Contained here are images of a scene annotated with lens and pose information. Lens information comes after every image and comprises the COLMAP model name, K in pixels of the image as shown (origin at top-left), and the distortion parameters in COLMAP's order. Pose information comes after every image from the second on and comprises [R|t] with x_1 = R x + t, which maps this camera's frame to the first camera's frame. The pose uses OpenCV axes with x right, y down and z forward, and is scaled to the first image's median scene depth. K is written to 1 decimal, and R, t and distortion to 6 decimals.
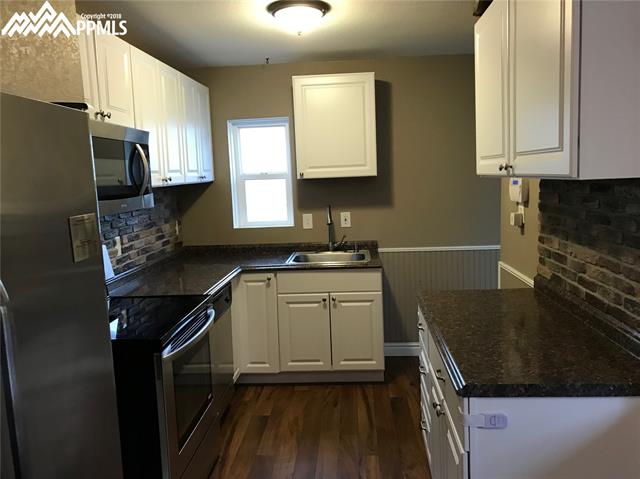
lens RADIAL K [[526.9, 0, 324.1], [0, 526.9, 227.6], [0, 0, 1]] dist [0.061407, -0.076696]
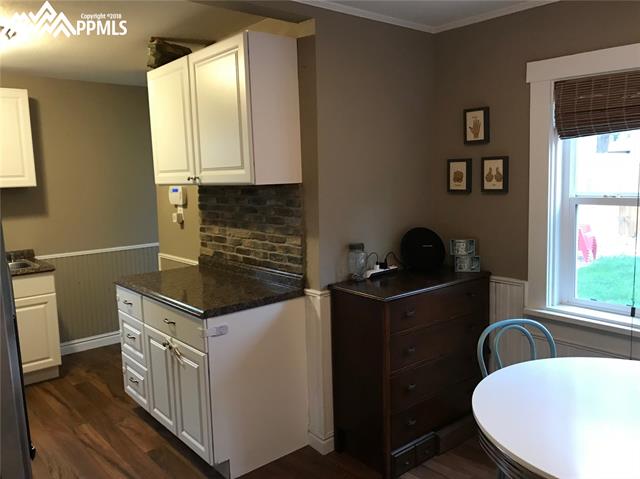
lens RADIAL K [[526.9, 0, 326.0], [0, 526.9, 232.2], [0, 0, 1]] dist [0.061407, -0.076696]
pose [[0.720335, -0.063624, 0.690702, -0.239421], [0.076514, 0.996996, 0.012042, 0.026846], [-0.689394, 0.044174, 0.723039, -0.183829]]
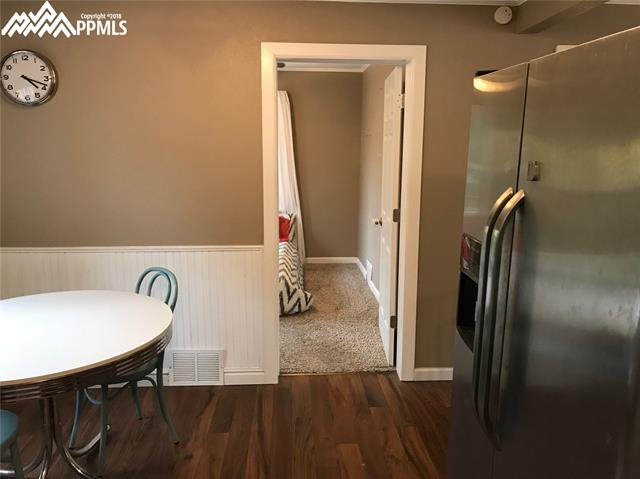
lens RADIAL K [[526.9, 0, 325.7], [0, 526.9, 224.3], [0, 0, 1]] dist [0.061407, -0.076696]
pose [[-0.990001, 0.045052, -0.133673, 0.051424], [0.008660, 0.965252, 0.261178, -0.120669], [0.140794, 0.257409, -0.955990, 1.250831]]
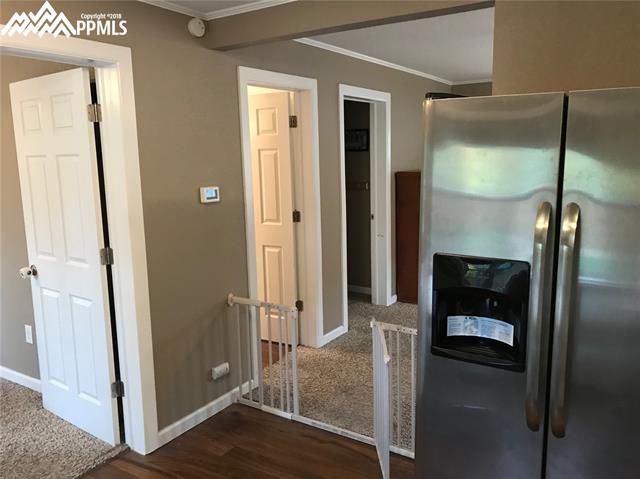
lens RADIAL K [[526.9, 0, 314.2], [0, 526.9, 230.1], [0, 0, 1]] dist [0.061407, -0.076696]
pose [[-0.467297, 0.166452, -0.868290, 0.296061], [-0.057732, 0.974276, 0.217840, -0.105967], [0.882213, 0.151924, -0.445666, 0.964257]]
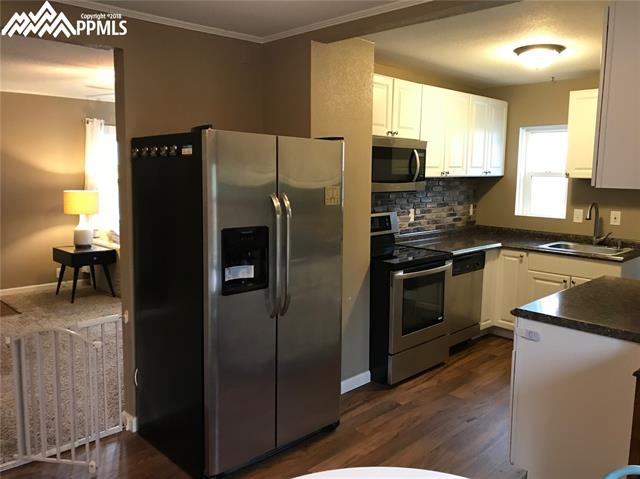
lens RADIAL K [[526.9, 0, 321.3], [0, 526.9, 229.3], [0, 0, 1]] dist [0.061407, -0.076696]
pose [[0.745848, 0.128199, -0.653663, 0.361697], [-0.113812, 0.991402, 0.064574, 0.006543], [0.656321, 0.026232, 0.754025, -0.268256]]
